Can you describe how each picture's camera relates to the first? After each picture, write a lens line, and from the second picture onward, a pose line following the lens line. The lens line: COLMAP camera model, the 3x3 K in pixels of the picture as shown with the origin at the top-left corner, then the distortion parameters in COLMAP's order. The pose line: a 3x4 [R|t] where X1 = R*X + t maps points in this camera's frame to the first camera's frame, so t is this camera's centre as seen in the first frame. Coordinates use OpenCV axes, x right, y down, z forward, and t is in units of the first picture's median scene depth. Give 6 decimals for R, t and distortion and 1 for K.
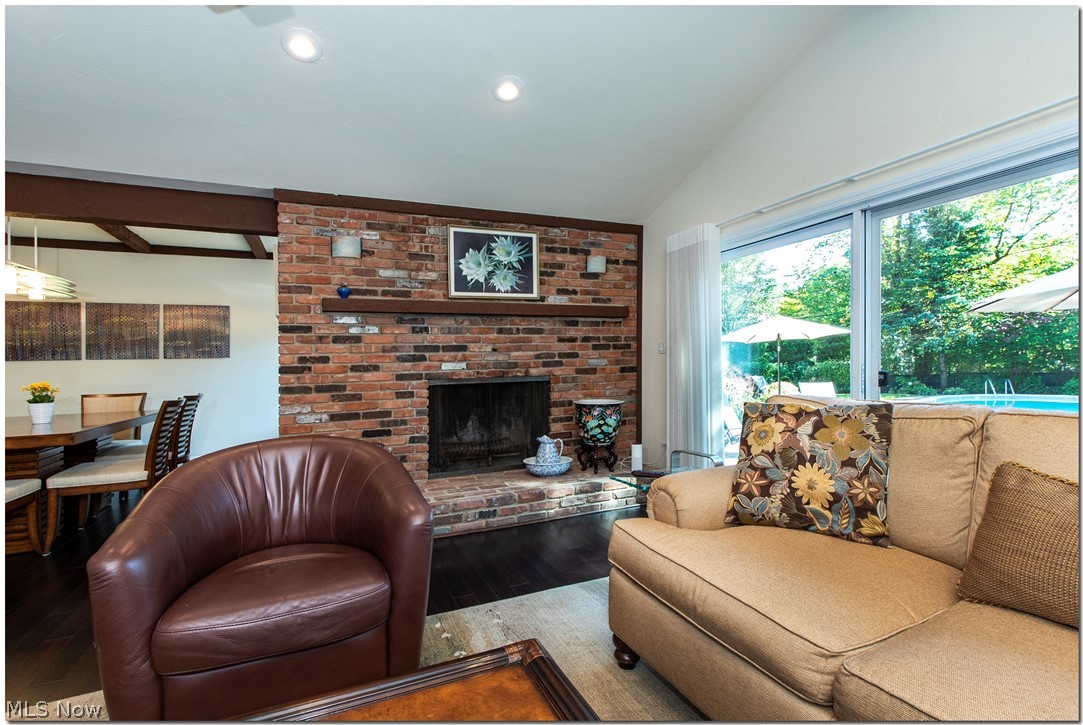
lens RADIAL K [[493.1, 0, 548.1], [0, 493.1, 362.1], [0, 0, 1]] dist [0.001423, -0.000280]
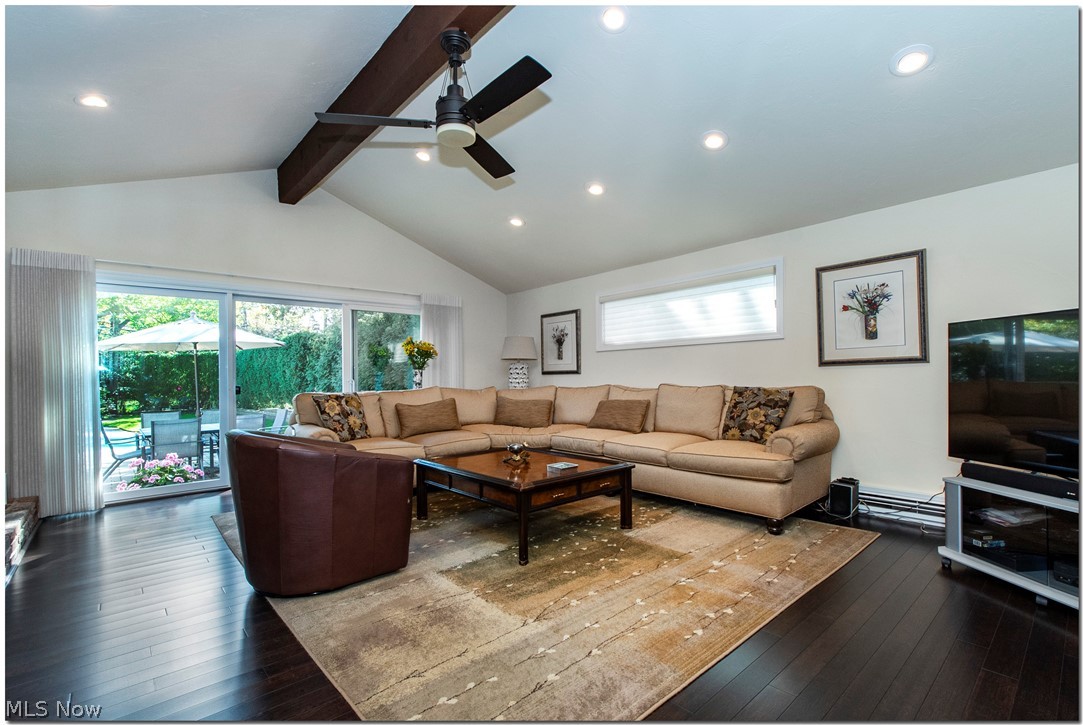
lens RADIAL K [[493.1, 0, 548.4], [0, 493.1, 371.7], [0, 0, 1]] dist [0.001423, -0.000280]
pose [[-0.296993, 0.036169, 0.954194, -1.002220], [0.021817, 0.999279, -0.031087, 0.034099], [-0.954630, 0.011585, -0.297568, 0.335378]]
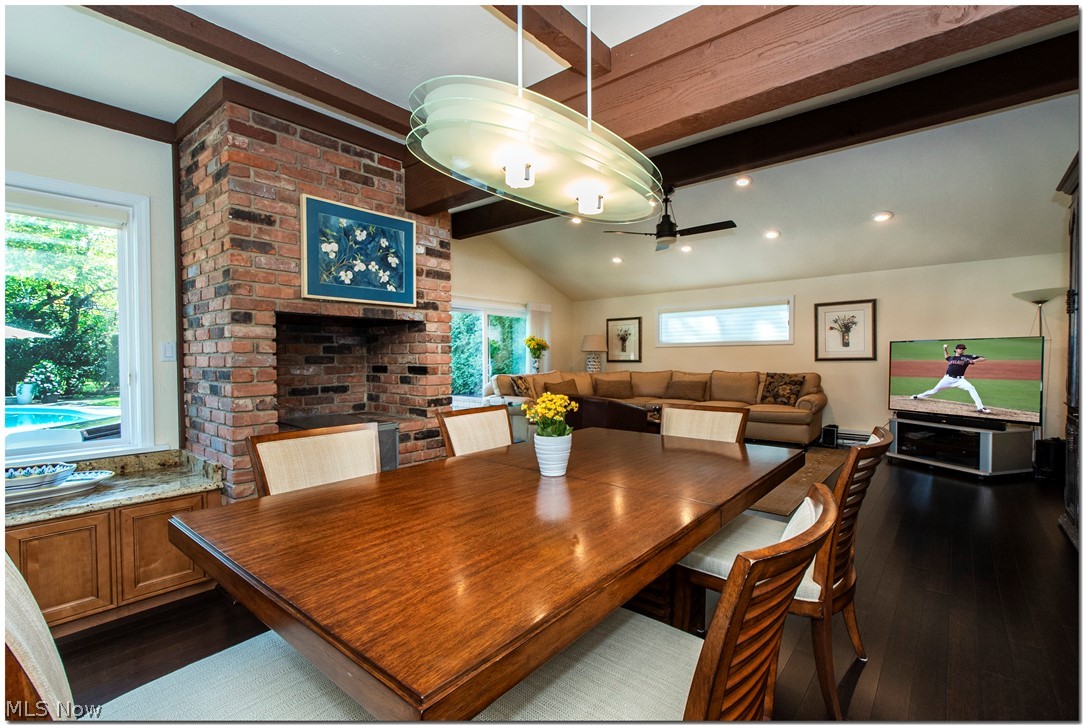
lens RADIAL K [[493.1, 0, 549.7], [0, 493.1, 364.2], [0, 0, 1]] dist [0.001423, -0.000280]
pose [[-0.436975, 0.012940, 0.899381, -1.382999], [0.013396, 0.999879, -0.007877, 0.013606], [-0.899374, 0.008606, -0.437095, 1.165601]]
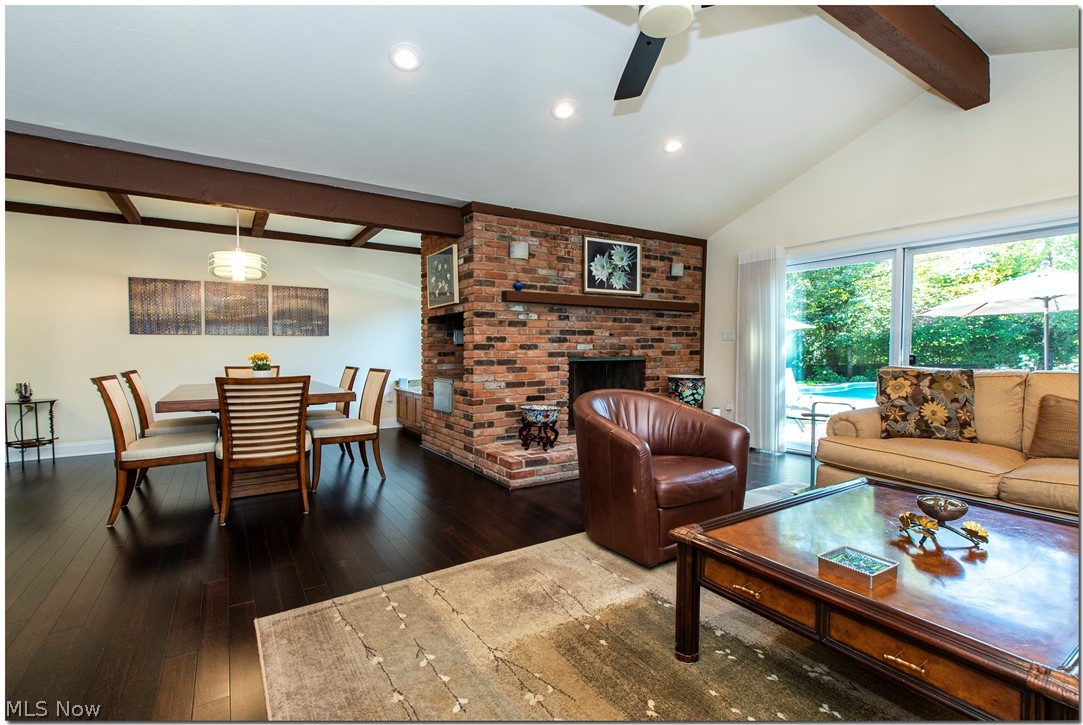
lens RADIAL K [[493.1, 0, 547.1], [0, 493.1, 359.4], [0, 0, 1]] dist [0.001423, -0.000280]
pose [[0.987476, 0.016439, 0.156909, -0.495843], [-0.019715, 0.999619, 0.019340, 0.018353], [-0.156531, -0.022191, 0.987424, -0.243077]]
